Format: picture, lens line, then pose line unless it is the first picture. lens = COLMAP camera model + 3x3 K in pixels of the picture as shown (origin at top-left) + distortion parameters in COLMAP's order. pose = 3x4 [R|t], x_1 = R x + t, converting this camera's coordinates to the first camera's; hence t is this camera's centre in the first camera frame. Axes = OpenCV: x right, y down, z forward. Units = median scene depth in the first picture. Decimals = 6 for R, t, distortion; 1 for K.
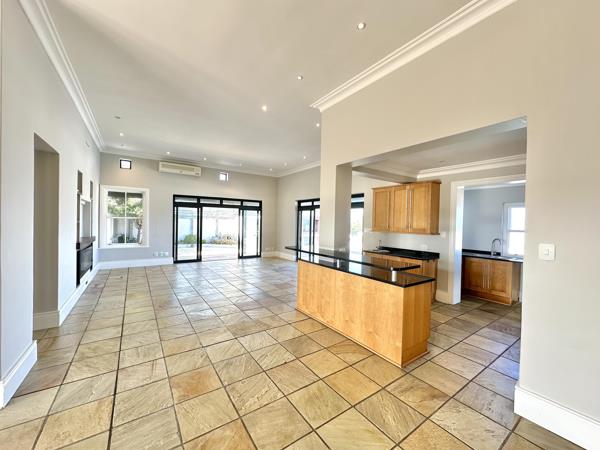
lens RADIAL K [[238.0, 0, 300.0], [0, 238.0, 225.0], [0, 0, 1]] dist [0.000365, -0.000181]
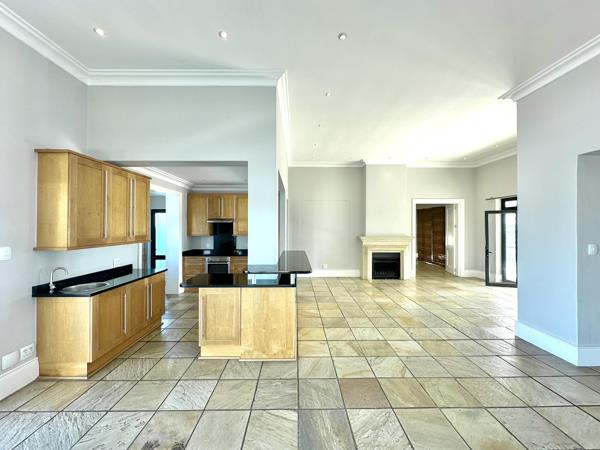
lens RADIAL K [[238.0, 0, 300.0], [0, 238.0, 225.0], [0, 0, 1]] dist [0.000365, -0.000181]
pose [[-0.831248, -0.020916, 0.555509, -0.333757], [-0.010962, 0.999714, 0.021238, -0.037723], [-0.555794, 0.011565, -0.831240, 1.315815]]
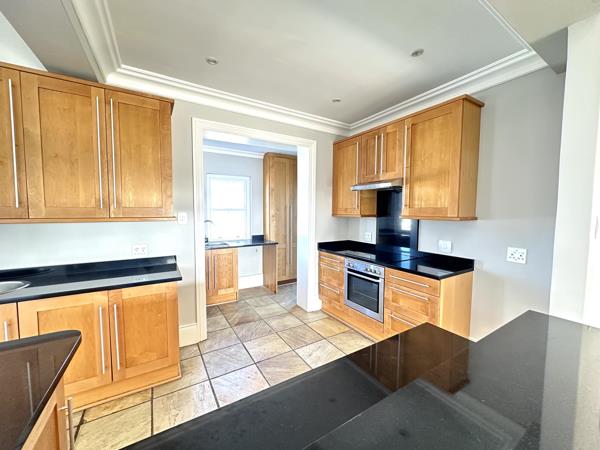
lens RADIAL K [[243.4, 0, 300.0], [0, 243.4, 225.0], [0, 0, 1]] dist [0.000911, 0.000022]
pose [[0.072336, -0.085336, 0.993723, 0.089416], [0.010595, 0.996342, 0.084790, 0.012160], [-0.997324, 0.004395, 0.072976, 0.672972]]
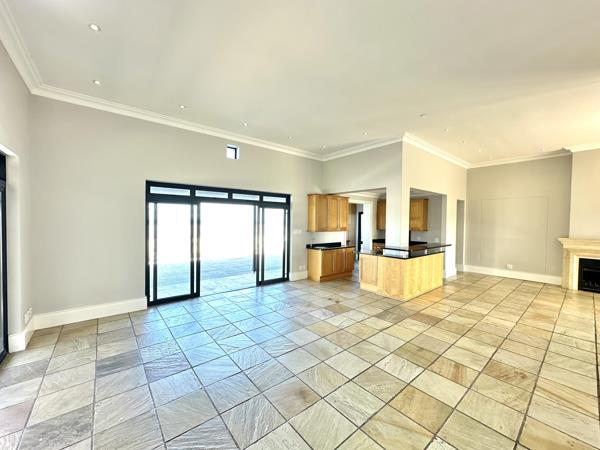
lens RADIAL K [[238.0, 0, 300.0], [0, 238.0, 225.0], [0, 0, 1]] dist [0.000365, -0.000181]
pose [[-0.083648, -0.040474, 0.995673, -0.952392], [0.002247, 0.999165, 0.040805, -0.061507], [-0.996493, 0.005651, -0.083487, 1.365126]]
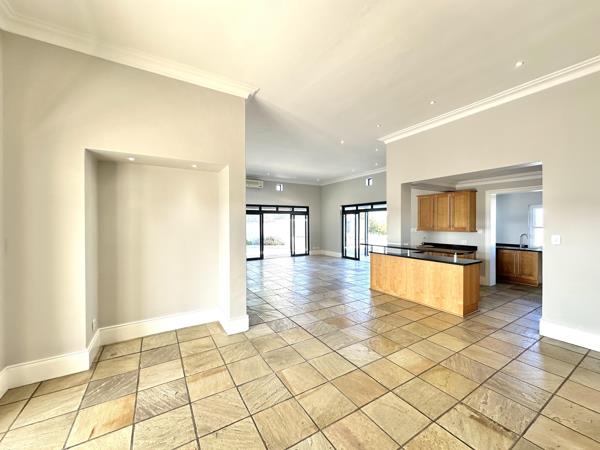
lens RADIAL K [[238.0, 0, 300.0], [0, 238.0, 225.0], [0, 0, 1]] dist [0.000365, -0.000181]
pose [[0.997891, -0.025301, -0.059770, -0.274753], [0.024977, 0.999669, -0.006171, -0.011637], [0.059907, 0.004665, 0.998193, -0.320793]]
